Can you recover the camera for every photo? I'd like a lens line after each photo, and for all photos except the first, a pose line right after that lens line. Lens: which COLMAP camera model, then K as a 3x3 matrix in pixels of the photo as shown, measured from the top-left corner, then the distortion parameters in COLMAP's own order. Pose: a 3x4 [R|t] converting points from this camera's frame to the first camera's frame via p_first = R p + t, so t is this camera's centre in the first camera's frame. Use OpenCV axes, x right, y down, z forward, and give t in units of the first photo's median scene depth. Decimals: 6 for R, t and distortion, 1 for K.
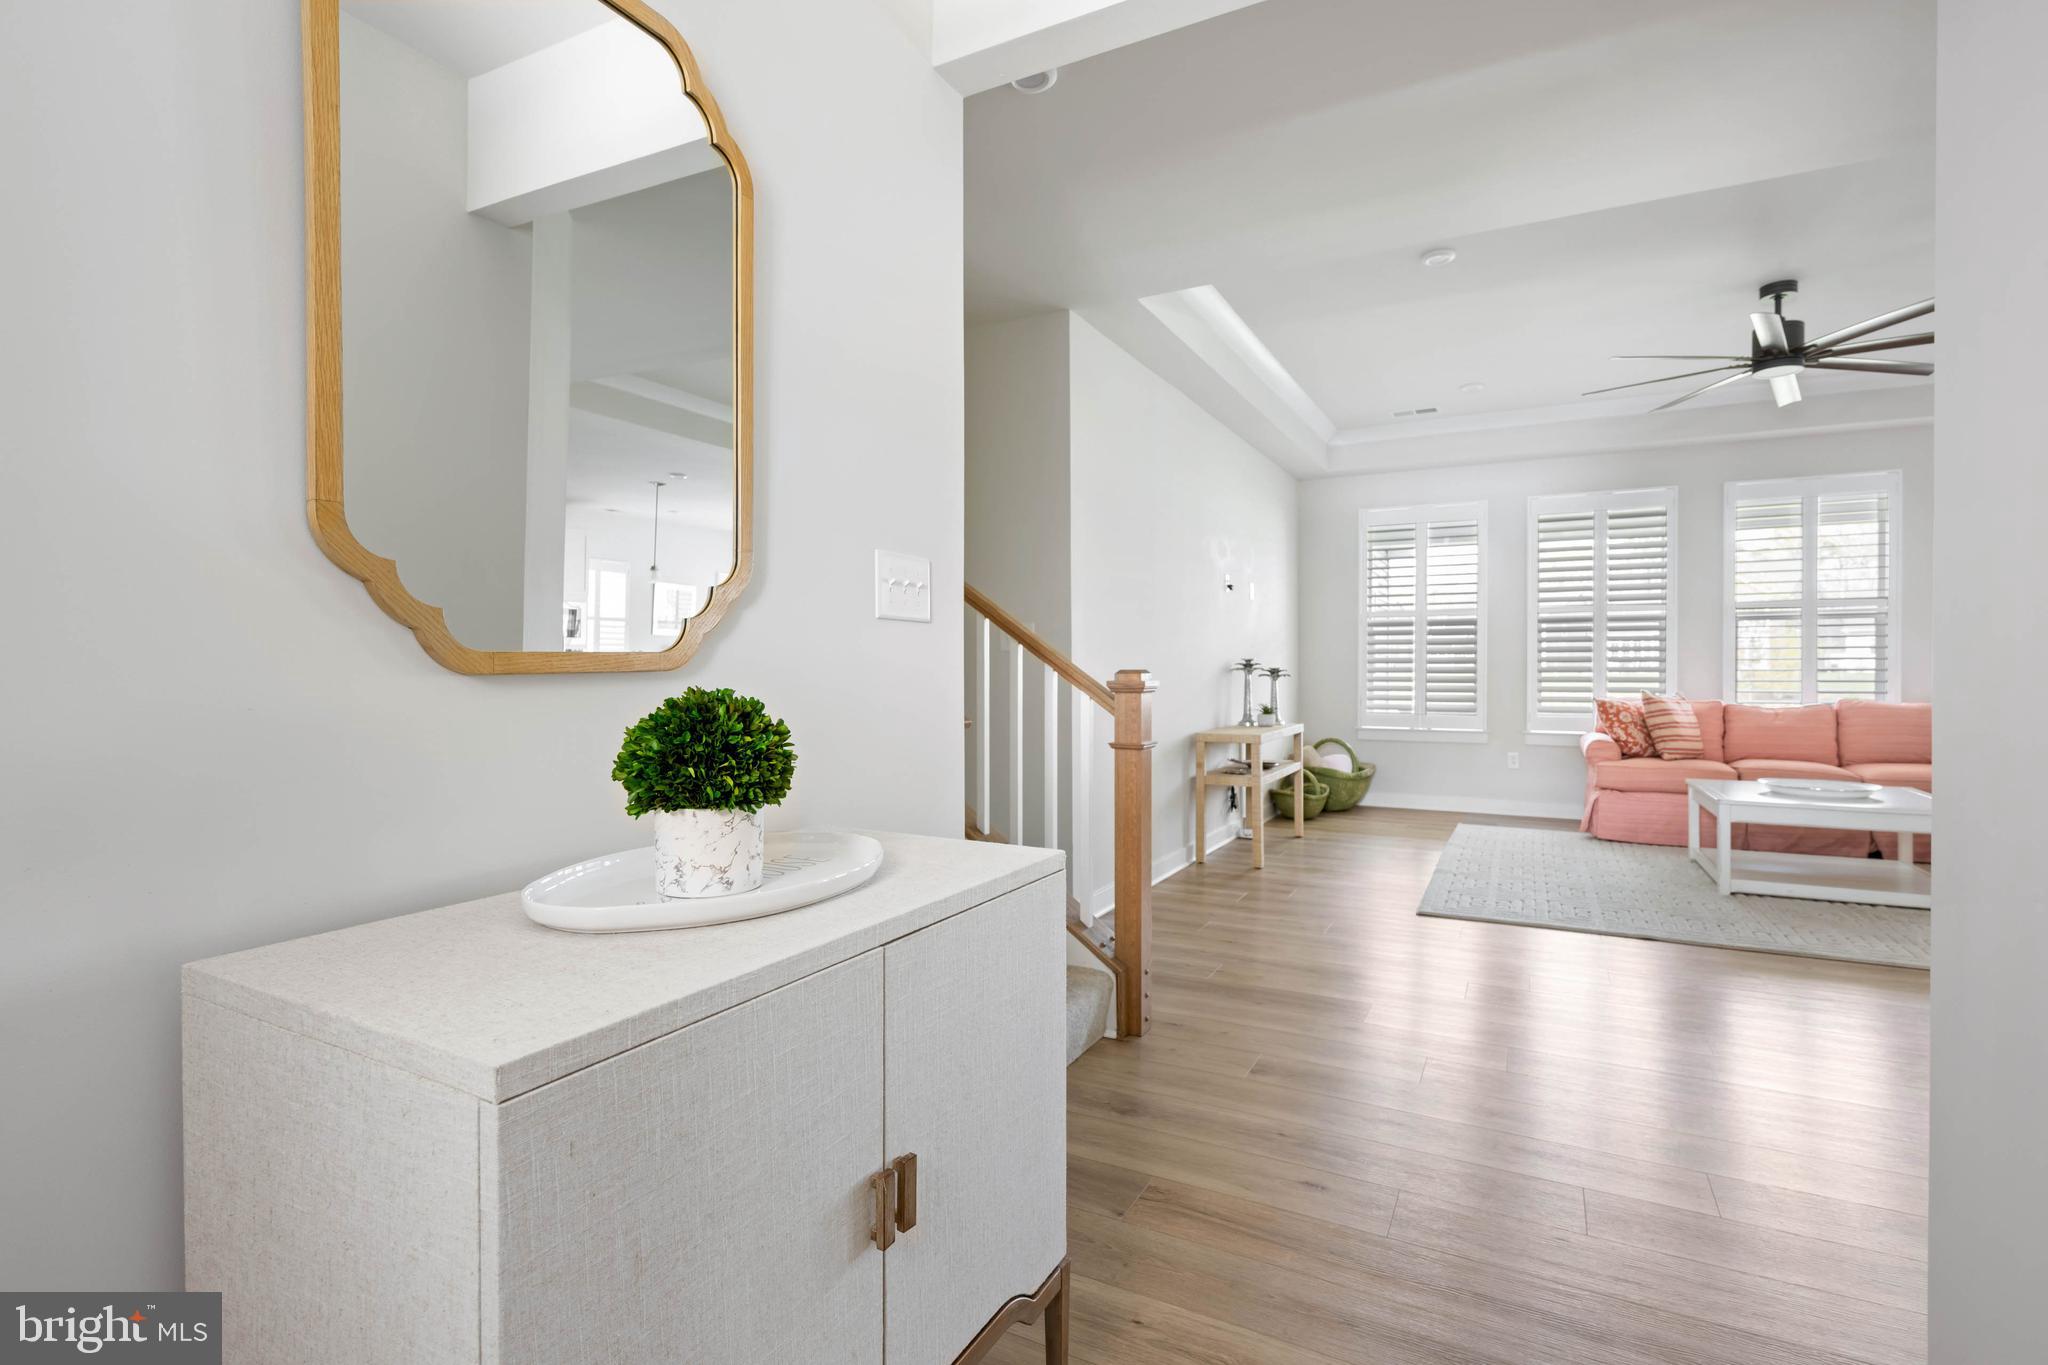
lens RADIAL K [[945.7, 0, 1019.2], [0, 945.7, 676.9], [0, 0, 1]] dist [-0.001143, 0.000004]
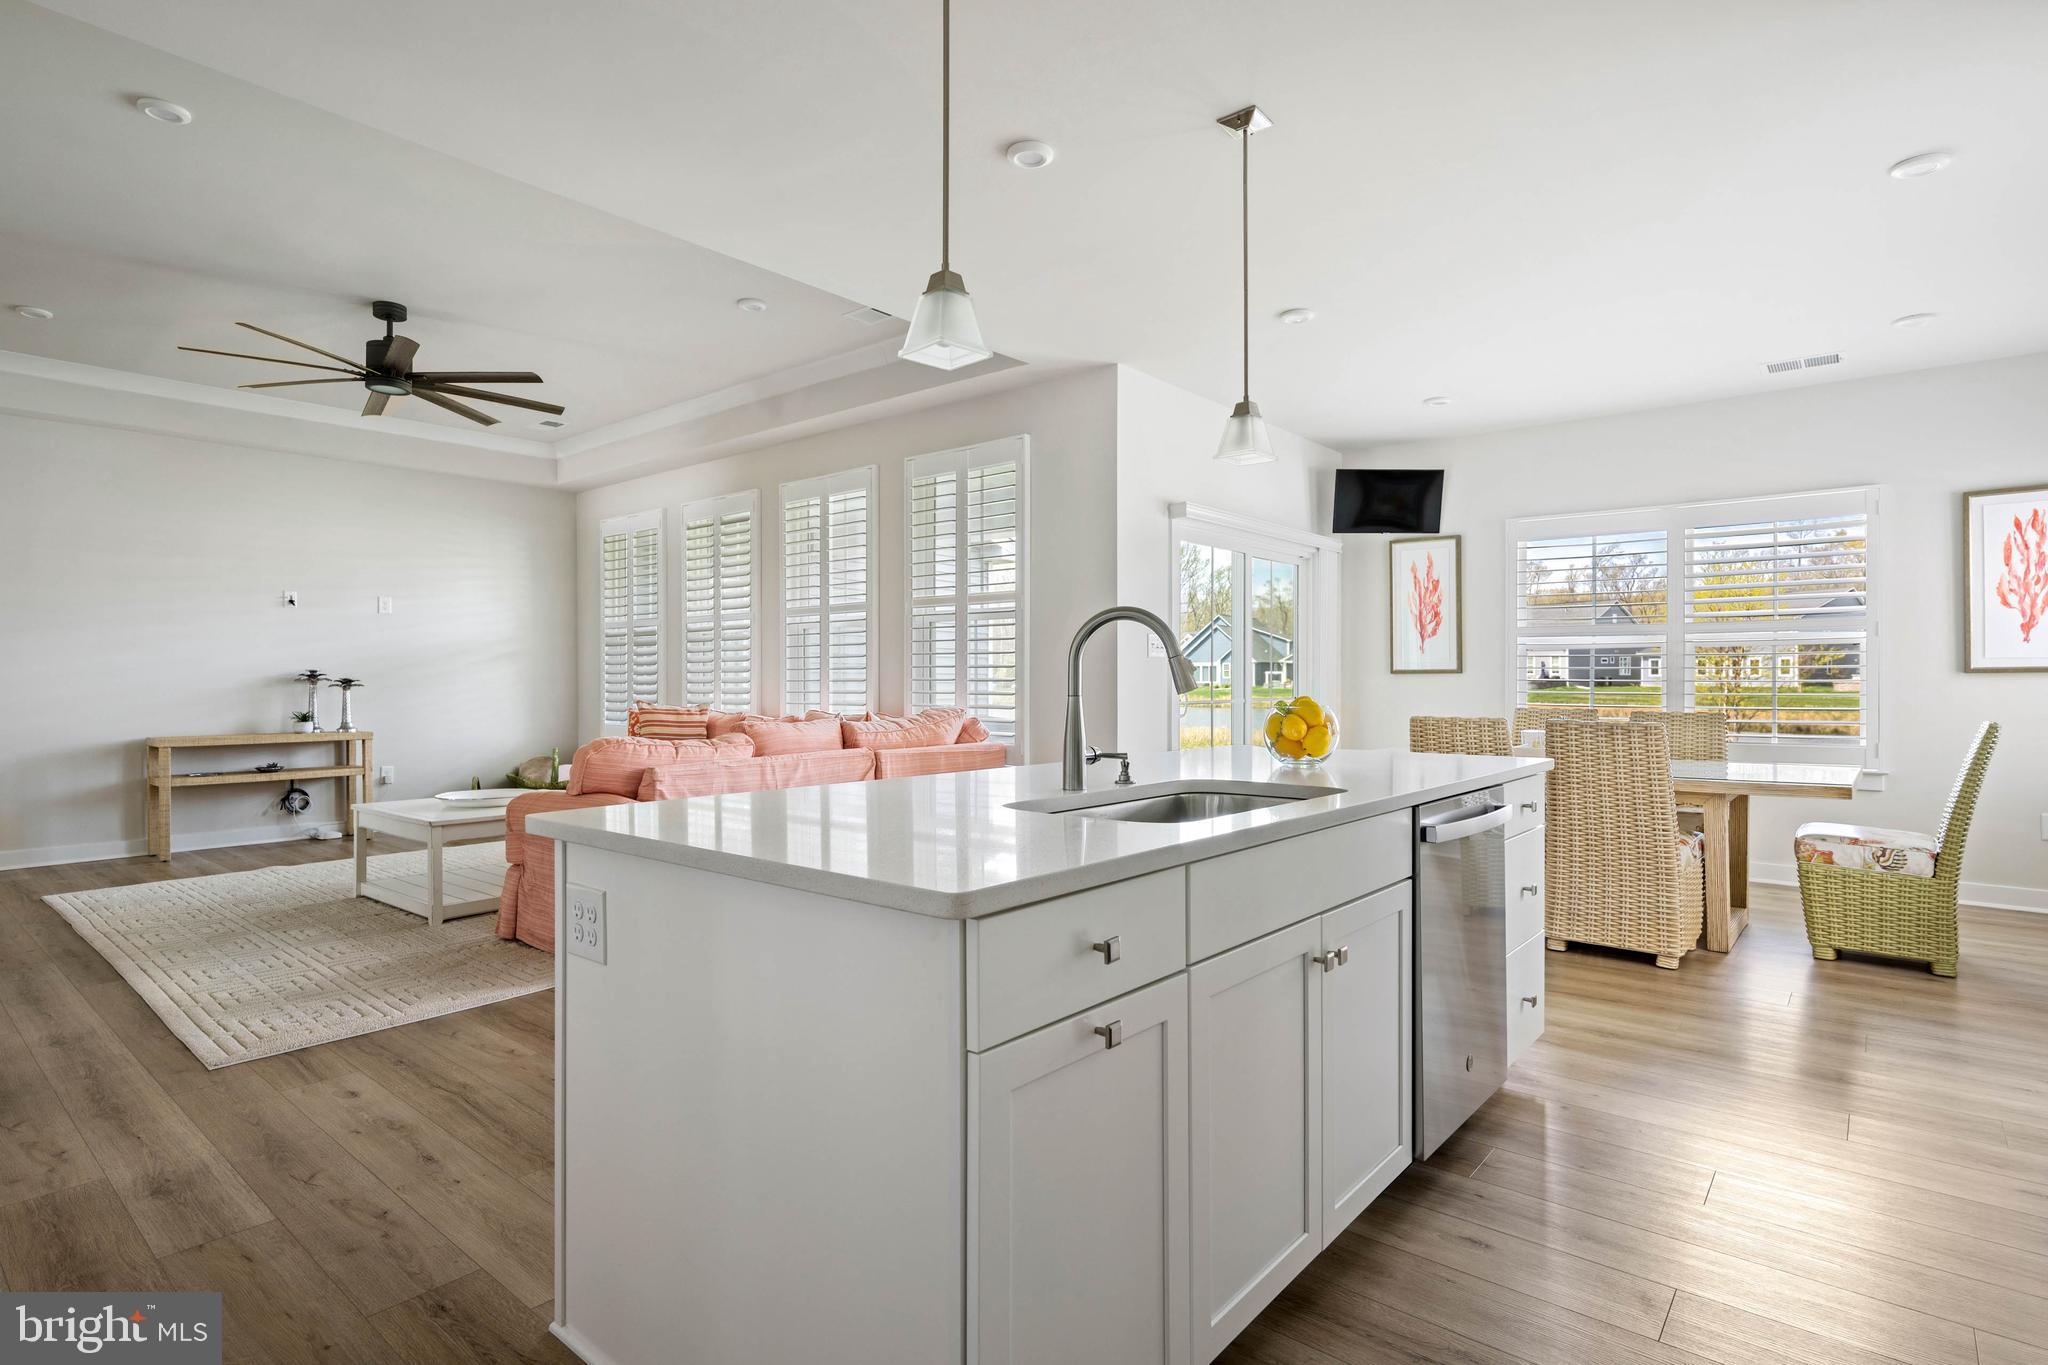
lens RADIAL K [[1033.0, 0, 1018.2], [0, 1033.0, 679.6], [0, 0, 1]] dist [-0.005526, 0.000373]
pose [[0.979335, -0.000788, -0.202245, 1.252290], [-0.000969, 0.999963, -0.008588, 0.000773], [0.202244, 0.008606, 0.979297, 0.030124]]
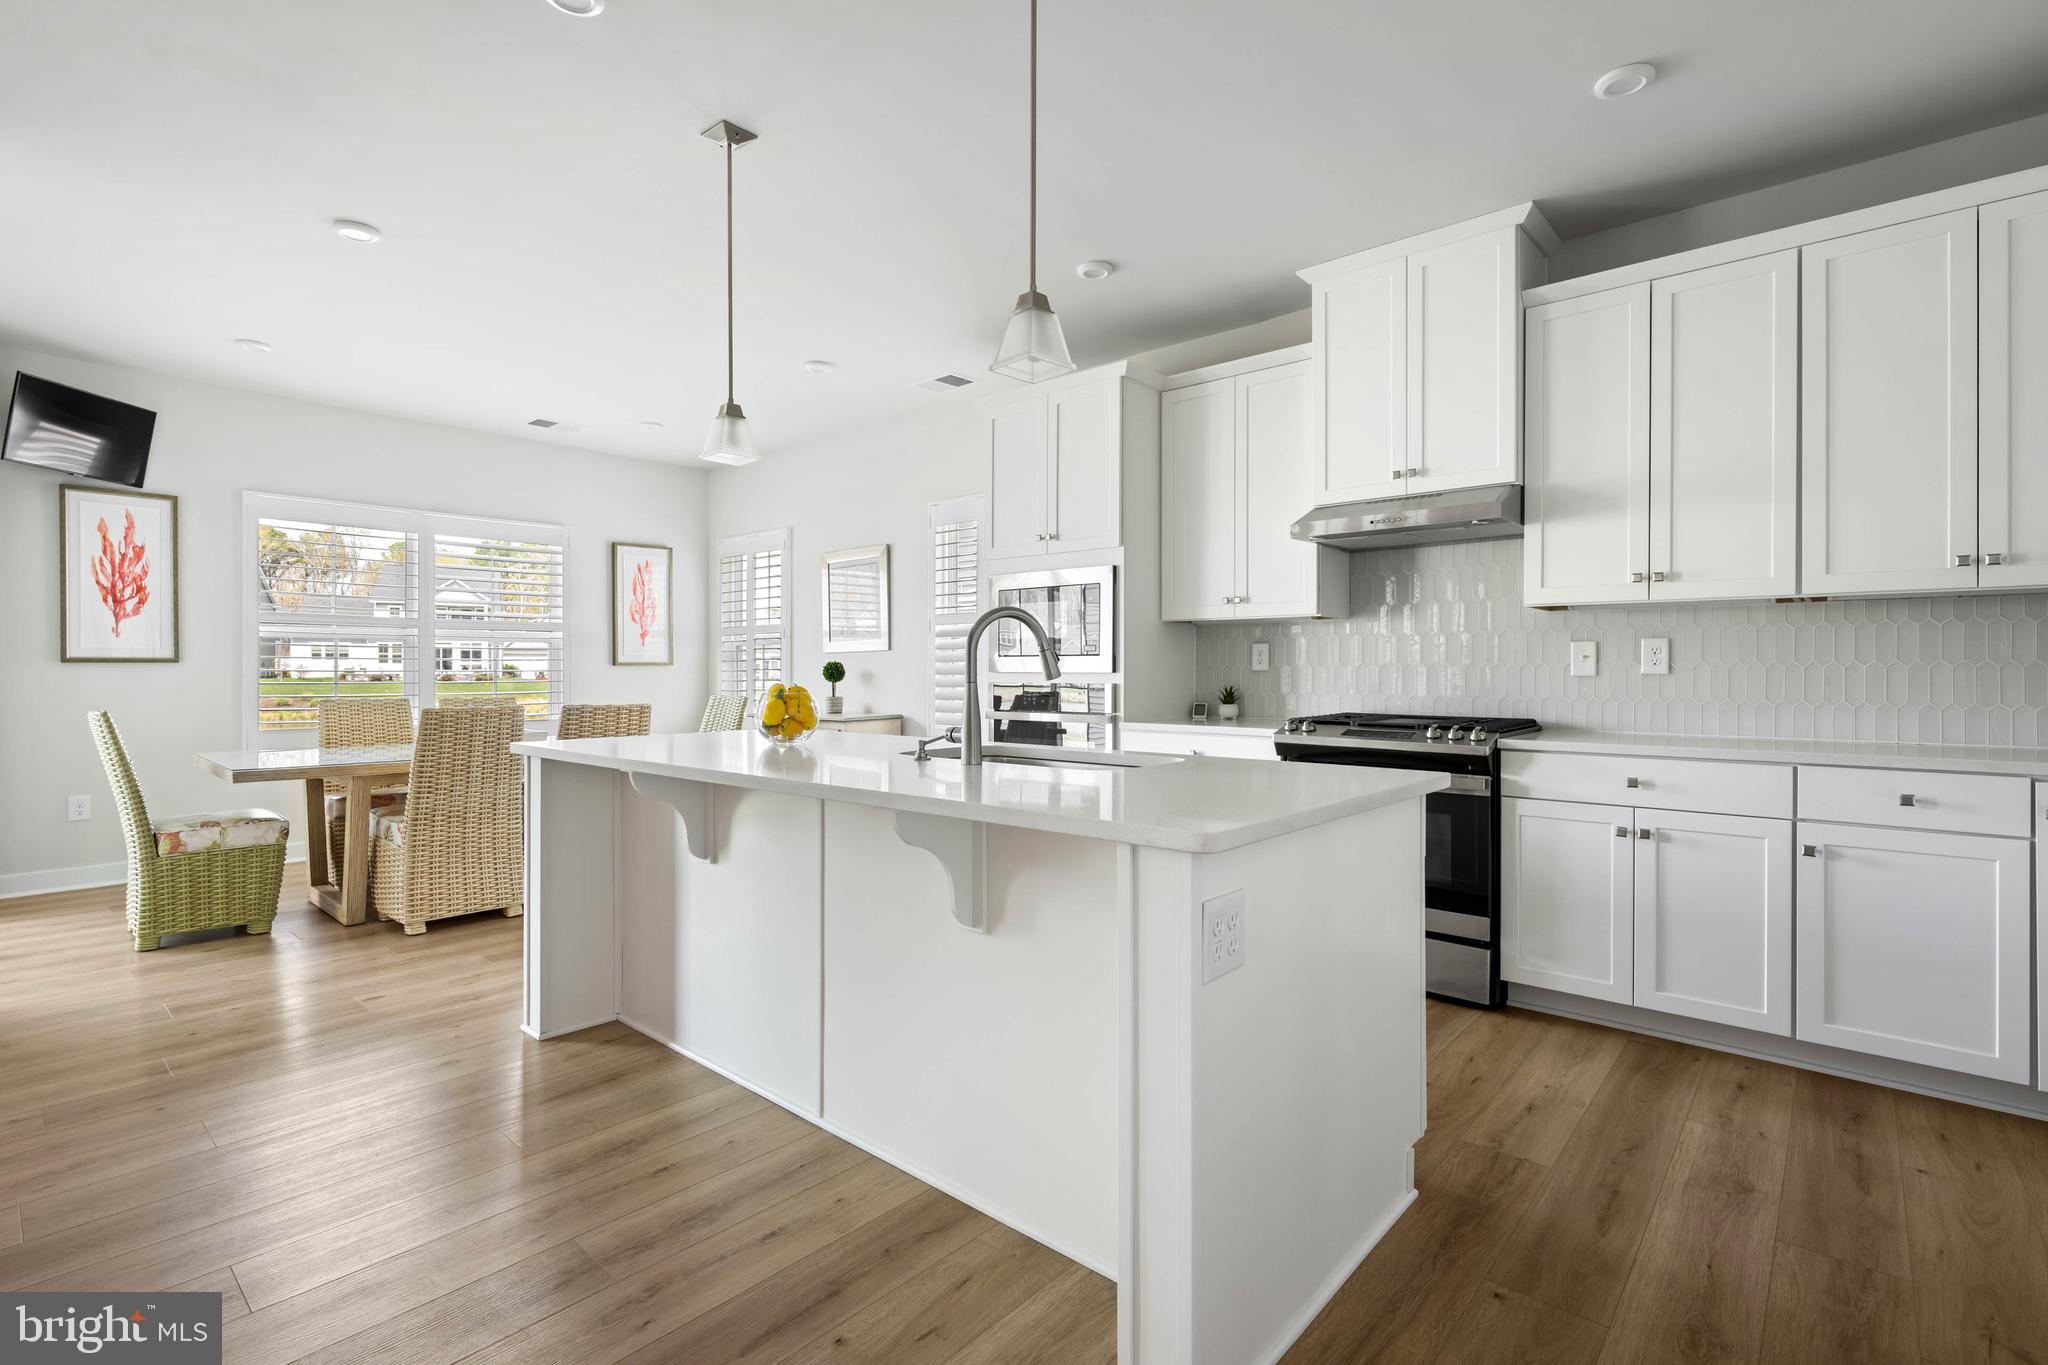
lens RADIAL K [[945.7, 0, 1015.6], [0, 945.7, 663.4], [0, 0, 1]] dist [-0.001143, 0.000004]
pose [[0.219329, 0.004965, 0.975638, 0.859278], [0.008811, 0.999936, -0.007069, -0.002257], [-0.975611, 0.010147, 0.219272, 0.276375]]
